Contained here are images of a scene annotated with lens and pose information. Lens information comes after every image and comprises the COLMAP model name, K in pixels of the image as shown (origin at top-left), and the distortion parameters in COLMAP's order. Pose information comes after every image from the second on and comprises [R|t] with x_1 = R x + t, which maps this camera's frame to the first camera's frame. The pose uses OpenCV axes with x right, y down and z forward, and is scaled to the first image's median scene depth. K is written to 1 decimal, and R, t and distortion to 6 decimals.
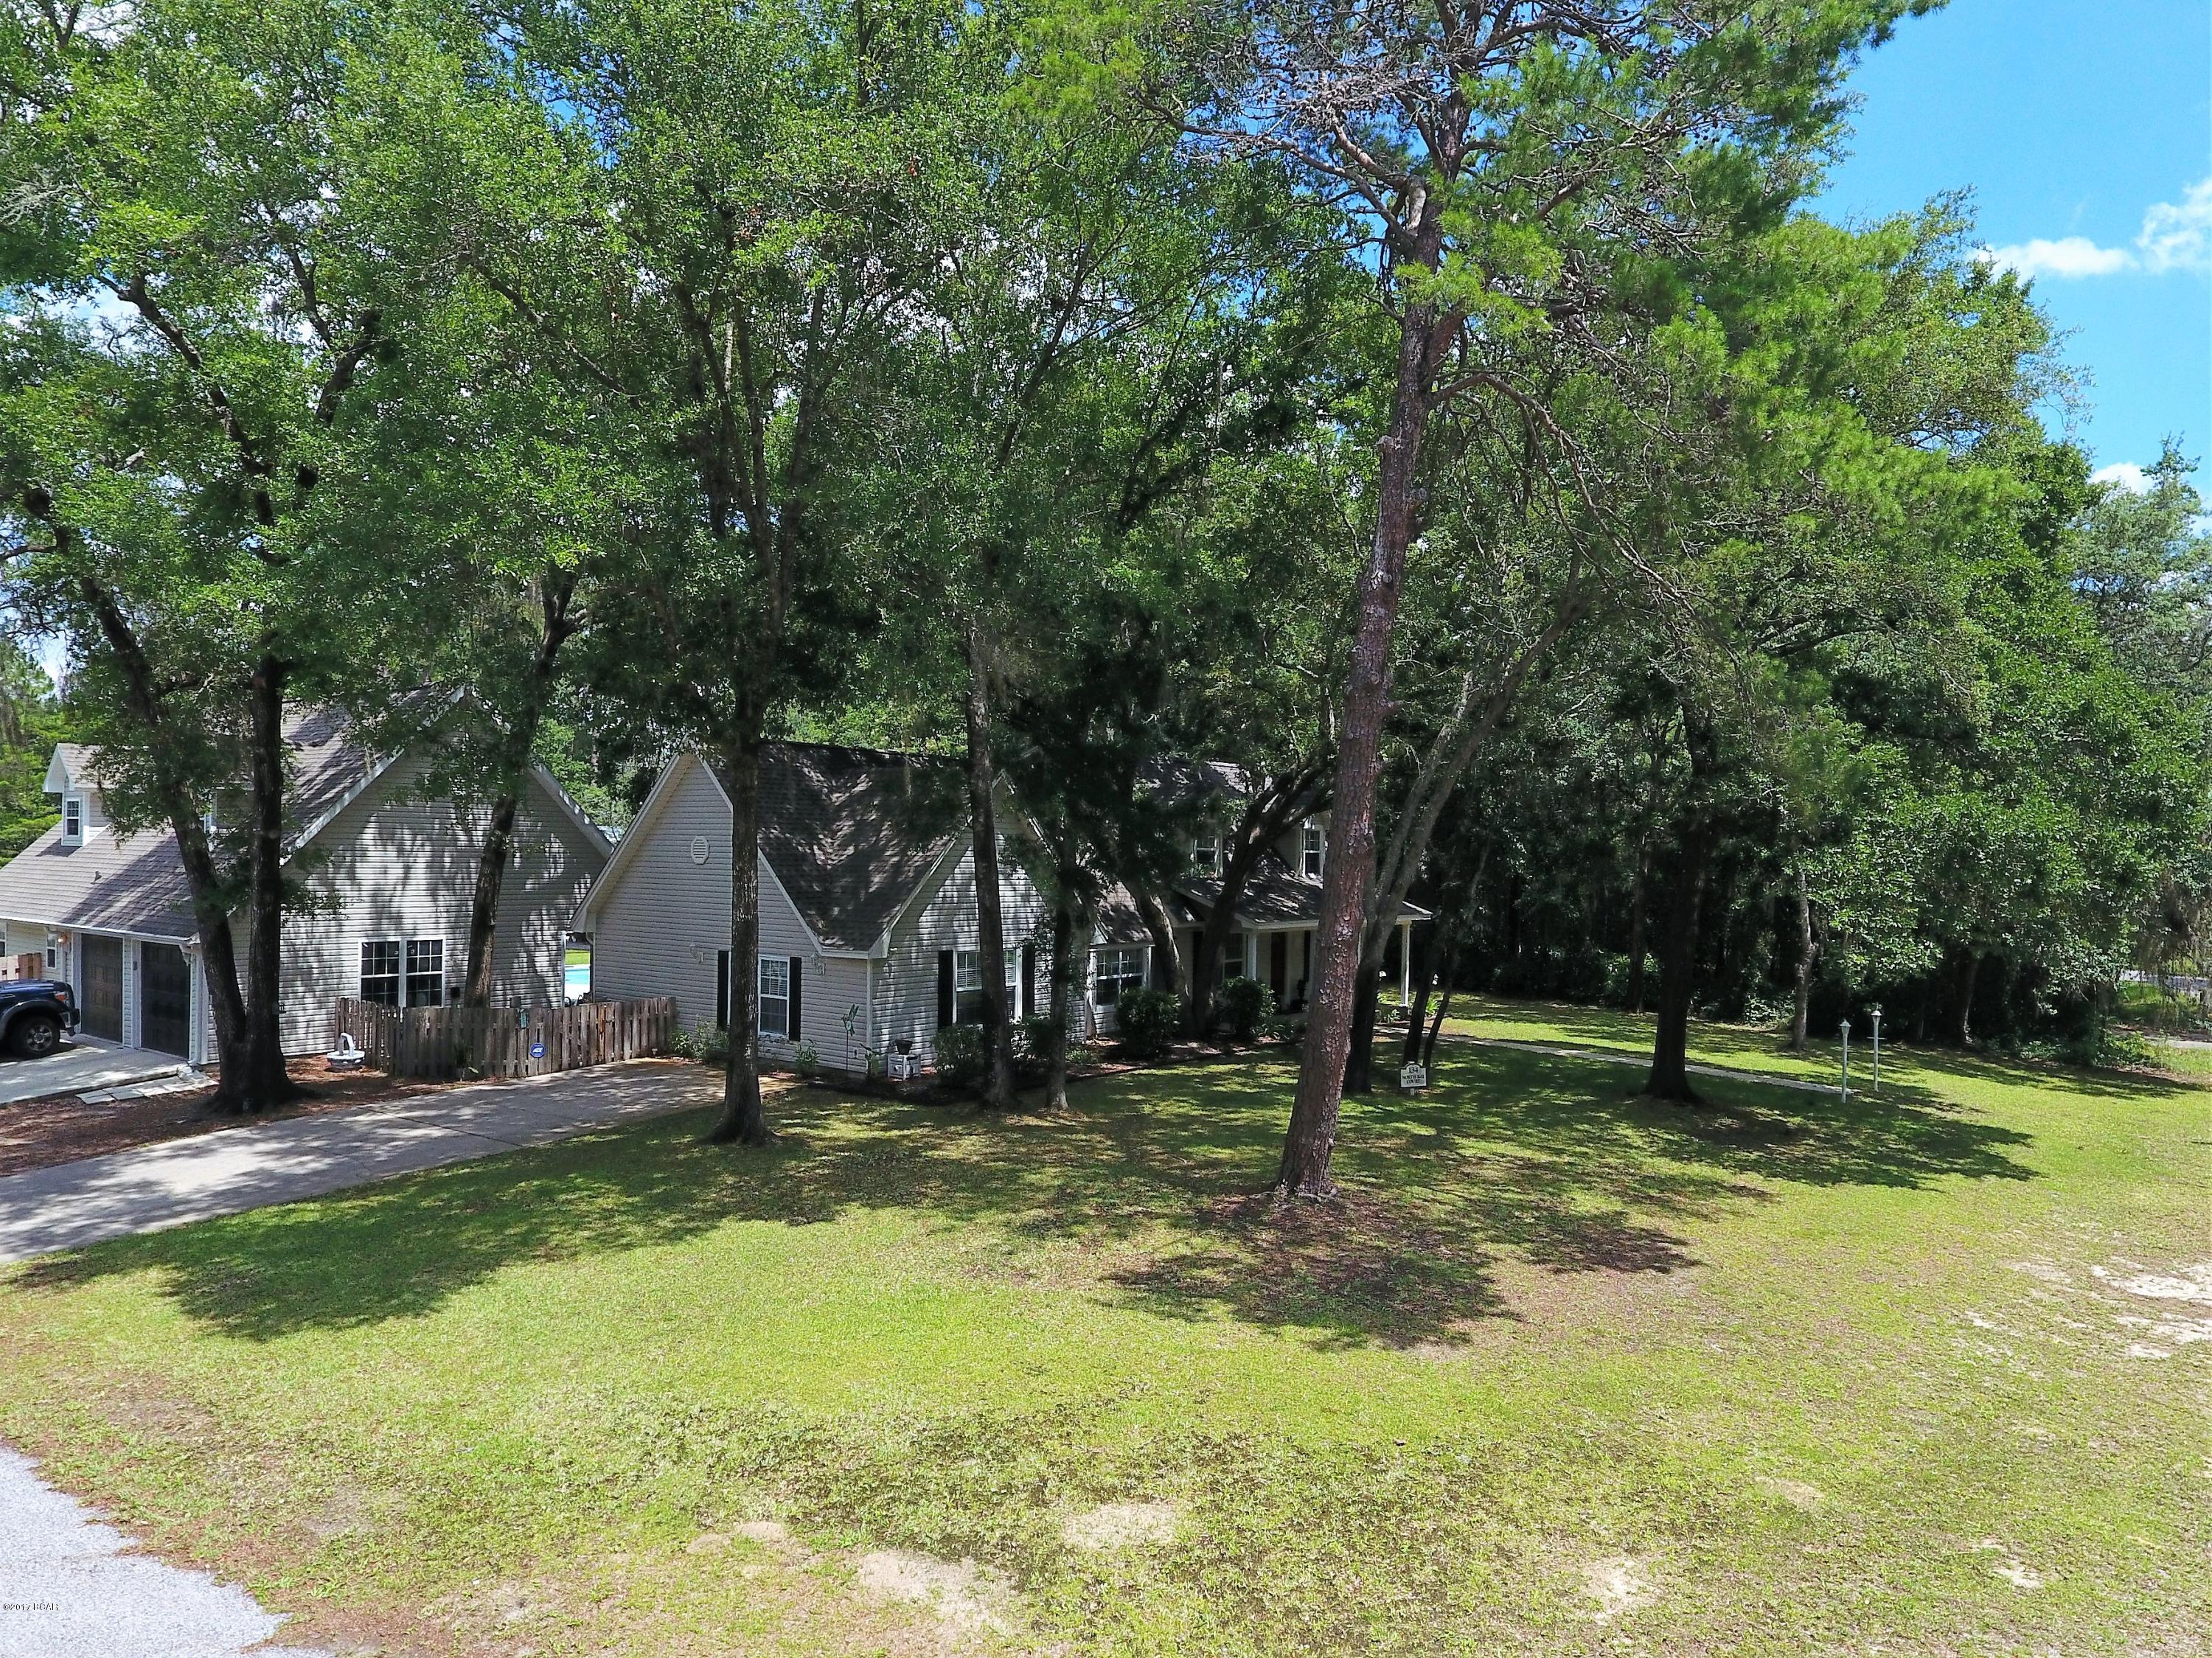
lens RADIAL K [[1294.0, 0, 1105.6], [0, 1294.0, 831.3], [0, 0, 1]] dist [-0.005555, 0.000921]
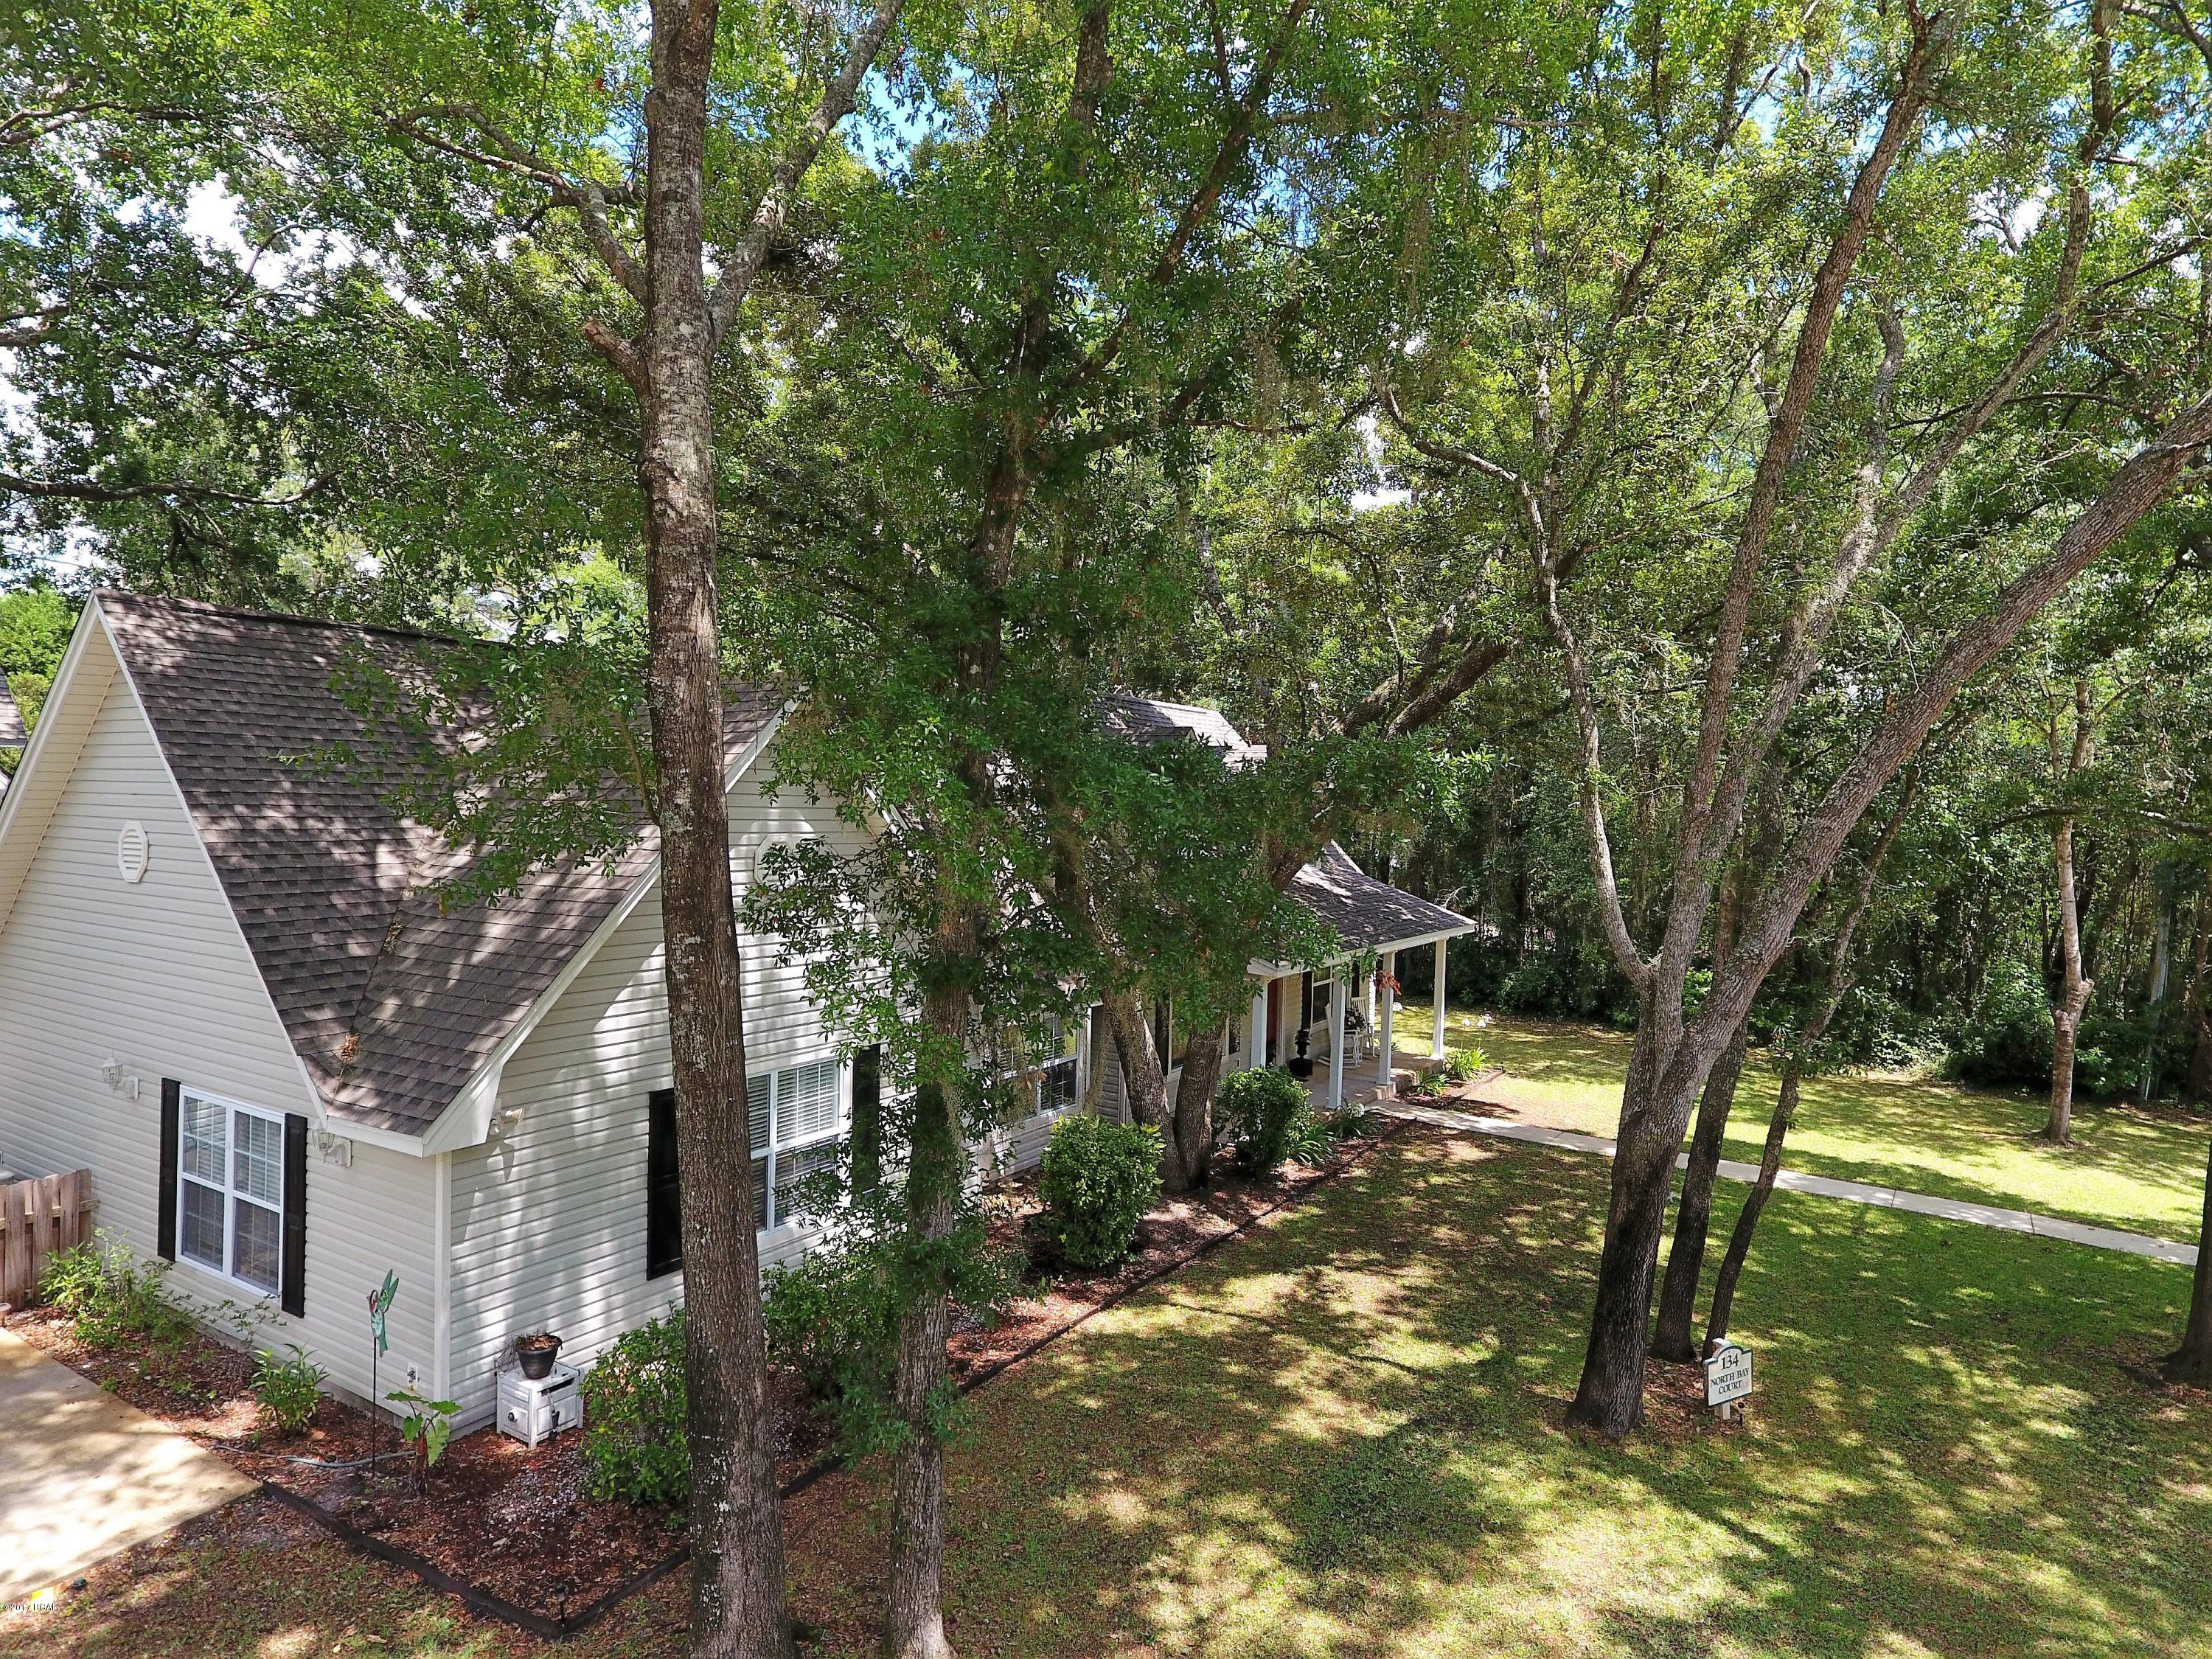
lens RADIAL K [[1294.1, 0, 1088.8], [0, 1294.1, 839.7], [0, 0, 1]] dist [-0.005555, 0.000921]
pose [[0.996745, 0.004343, 0.080503, -0.016192], [-0.007696, 0.999114, 0.041382, -0.012373], [-0.080252, -0.041867, 0.995895, 0.566032]]
